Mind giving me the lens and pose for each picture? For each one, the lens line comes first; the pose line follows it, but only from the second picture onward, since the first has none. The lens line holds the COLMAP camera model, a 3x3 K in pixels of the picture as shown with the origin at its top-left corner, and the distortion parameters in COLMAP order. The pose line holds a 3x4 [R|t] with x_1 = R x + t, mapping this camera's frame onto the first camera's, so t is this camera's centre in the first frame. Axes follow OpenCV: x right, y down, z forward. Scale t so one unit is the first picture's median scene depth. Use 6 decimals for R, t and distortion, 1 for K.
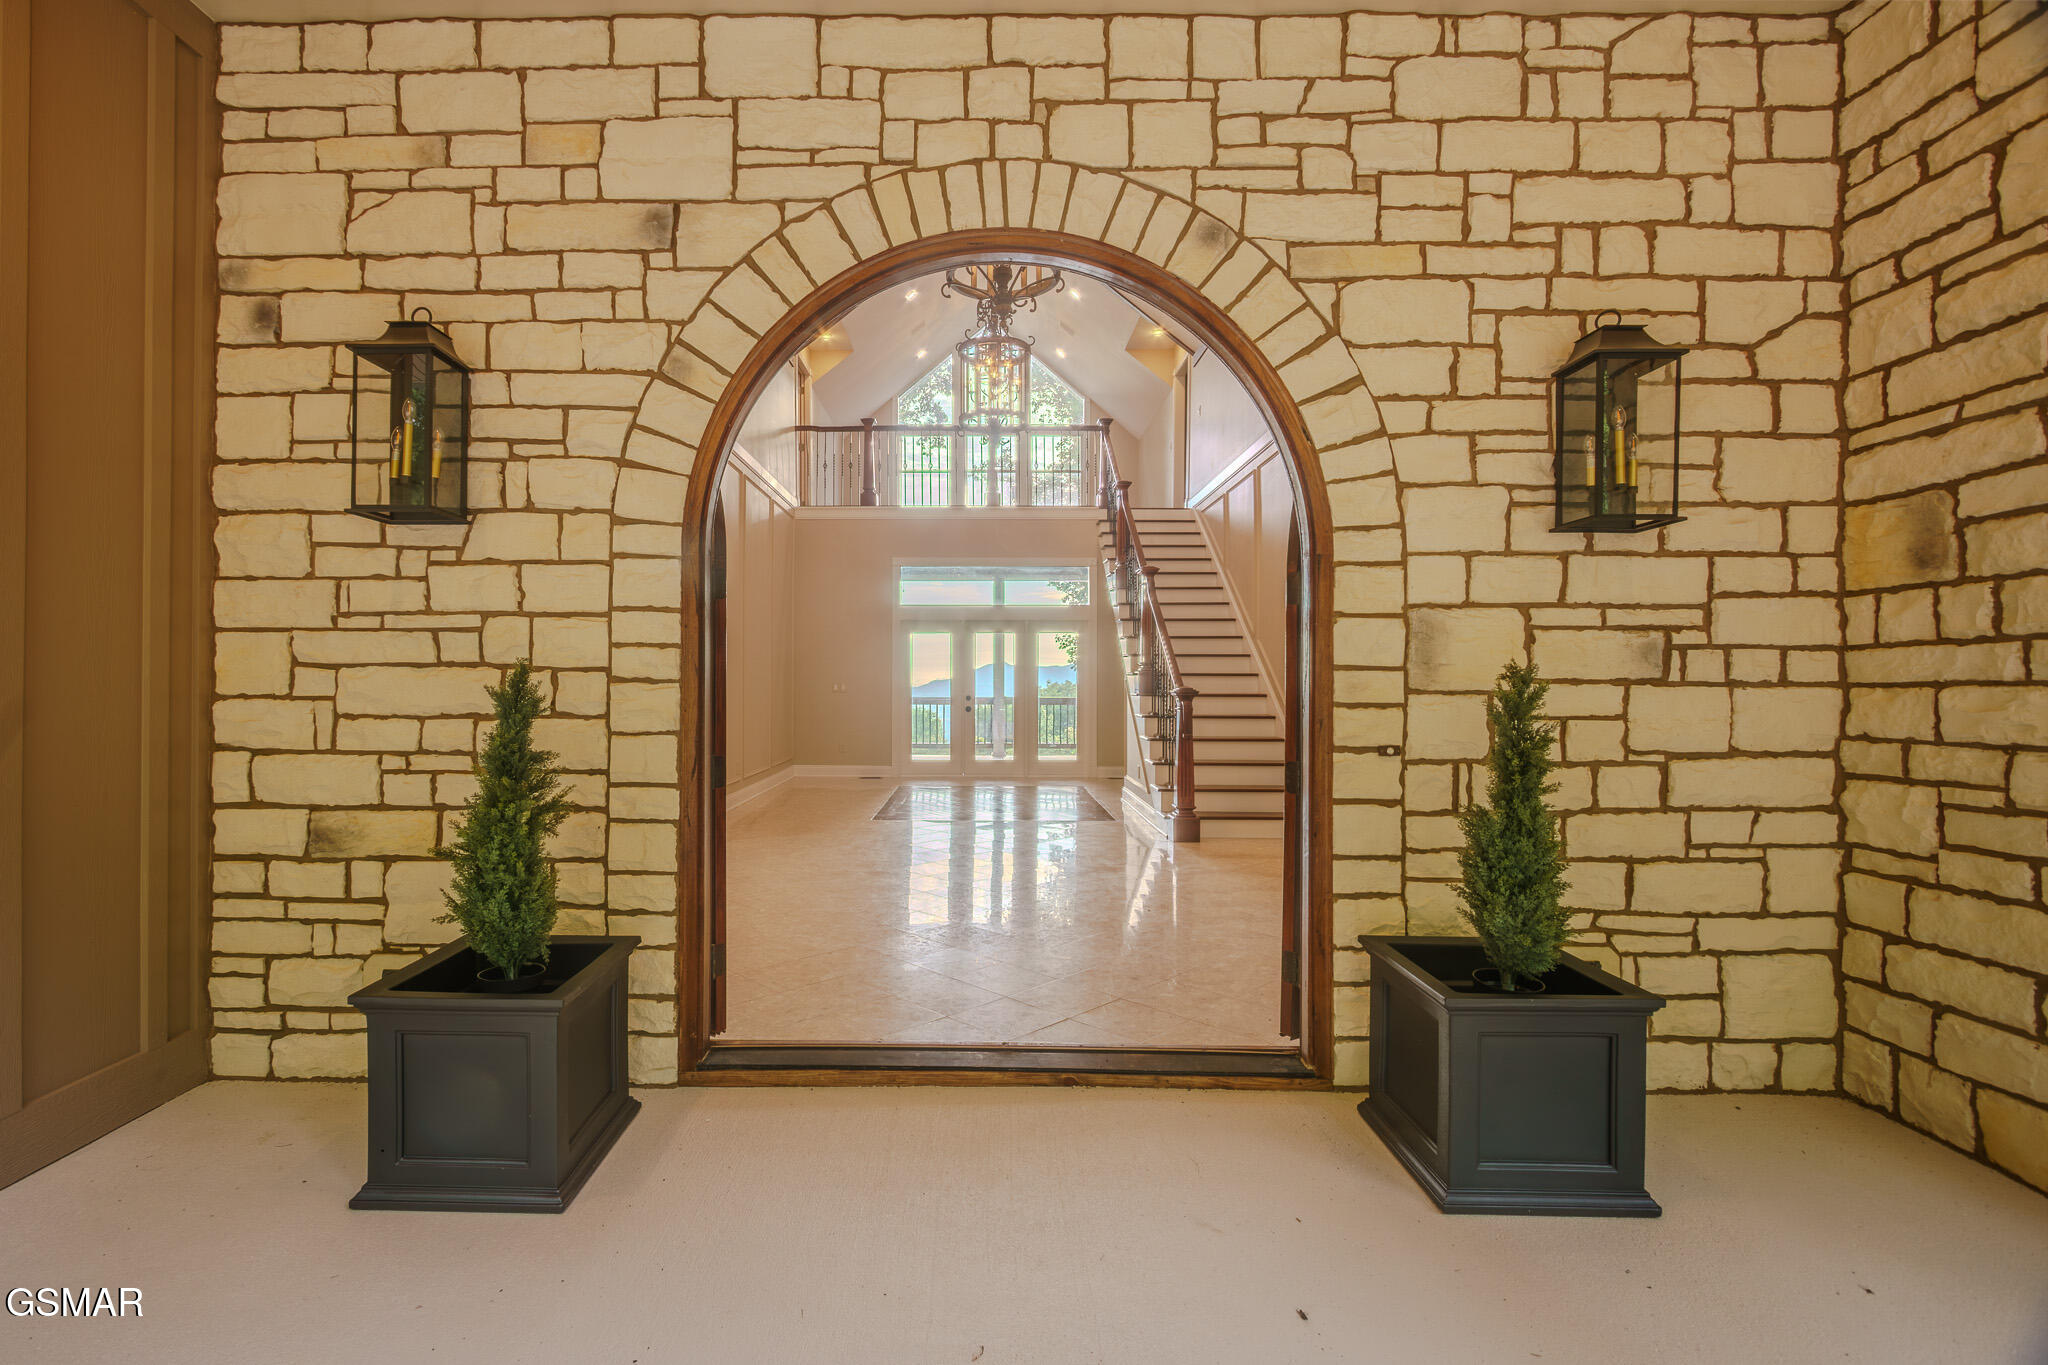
lens RADIAL K [[907.4, 0, 968.8], [0, 907.4, 679.9], [0, 0, 1]] dist [-0.000621, -0.000050]
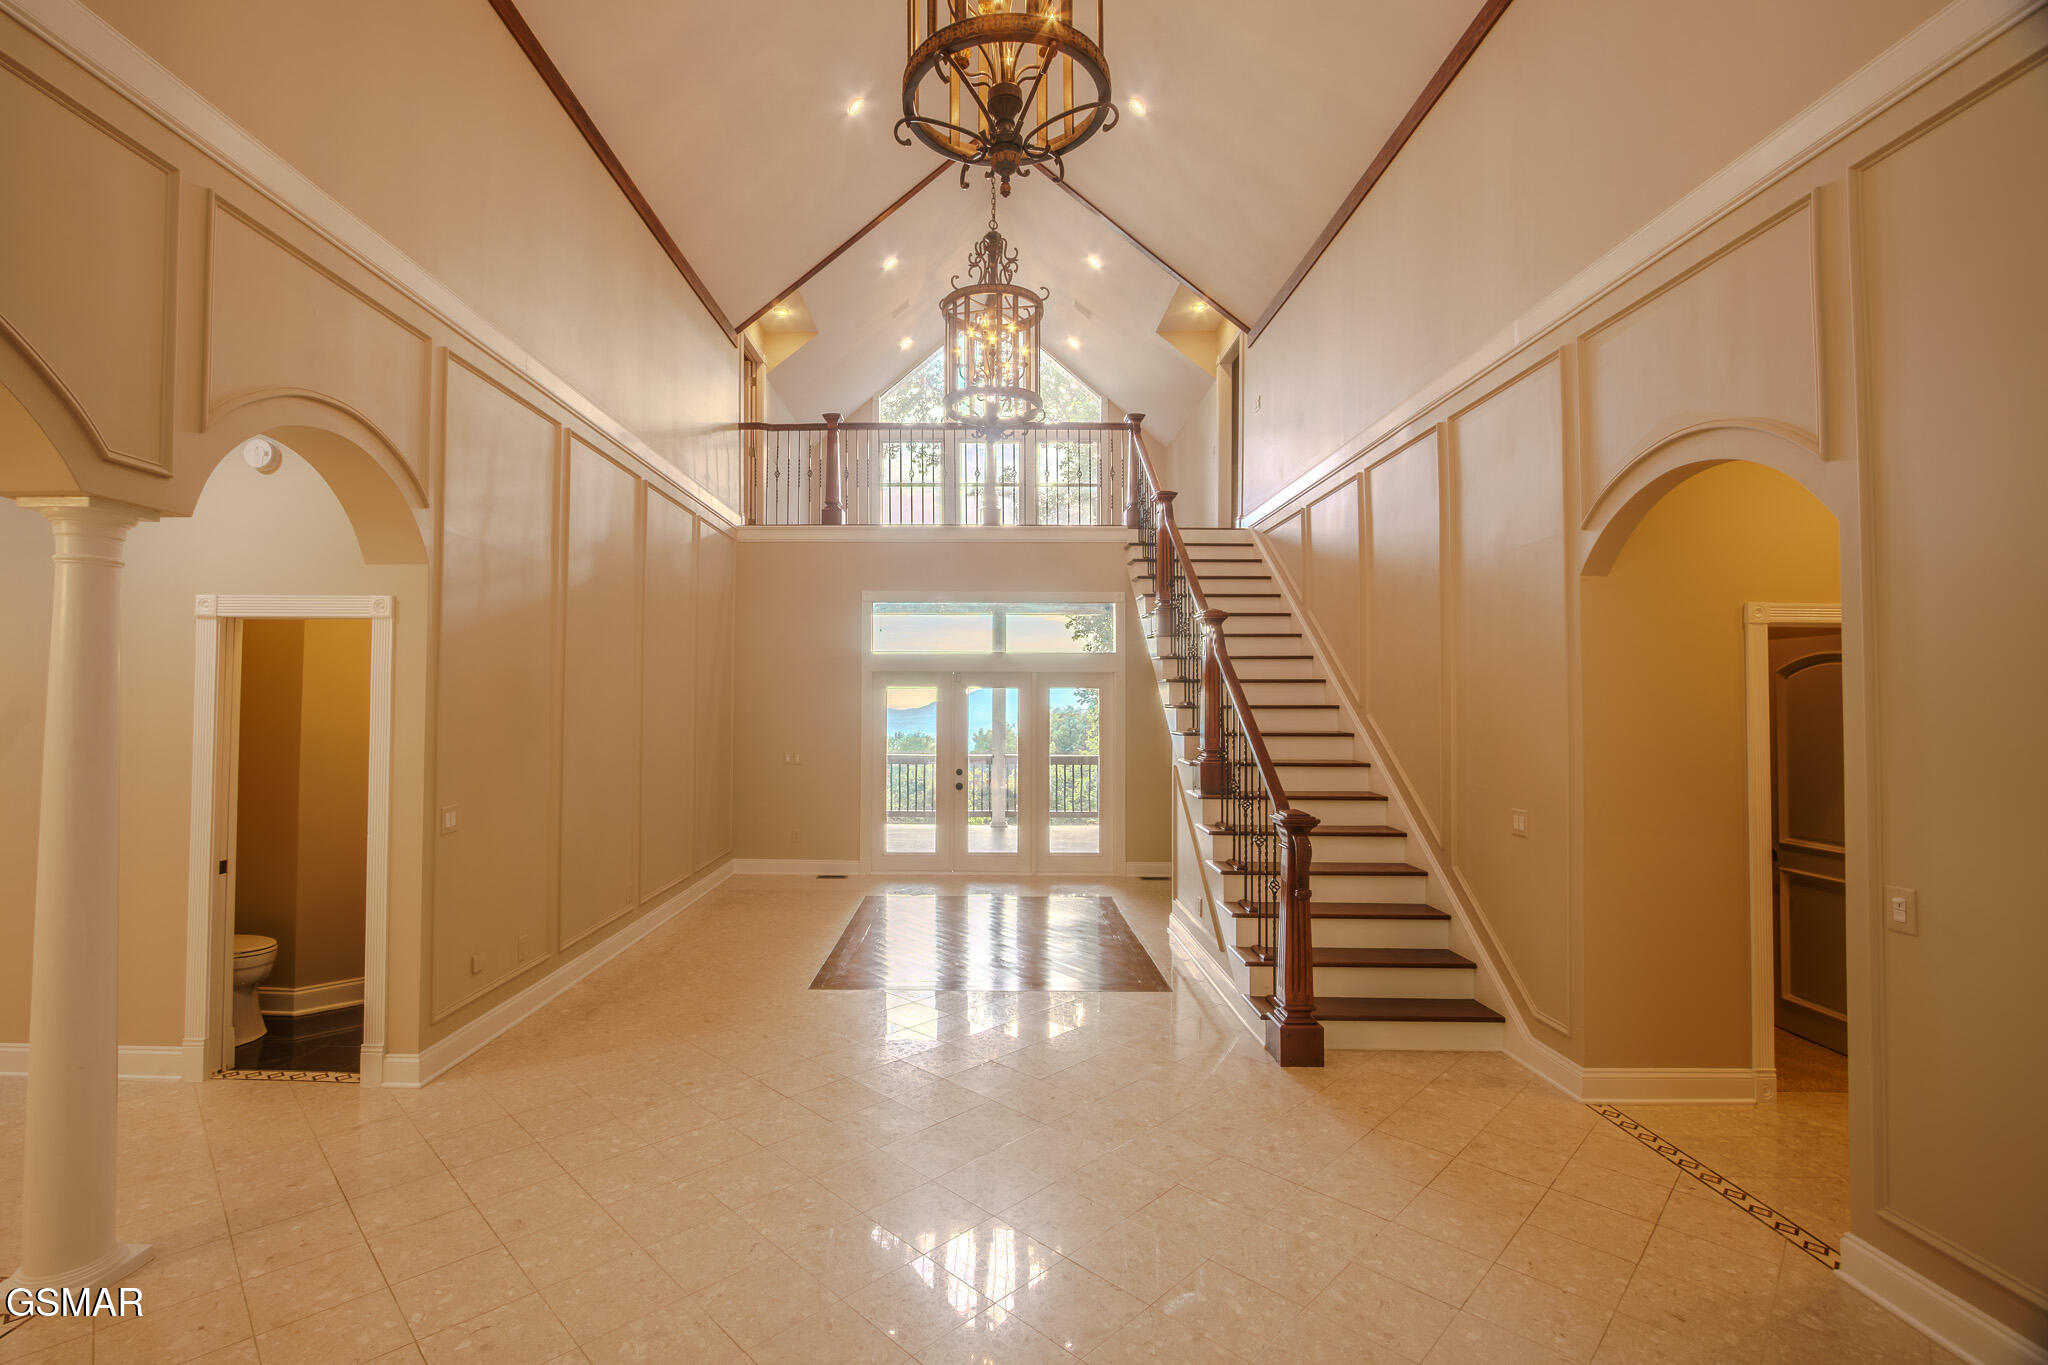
lens RADIAL K [[907.4, 0, 968.8], [0, 907.4, 679.9], [0, 0, 1]] dist [-0.000621, -0.000050]
pose [[0.999996, 0.001529, -0.002201, 0.009109], [-0.001577, 0.999752, -0.022193, -0.040959], [0.002166, 0.022196, 0.999751, 0.222096]]
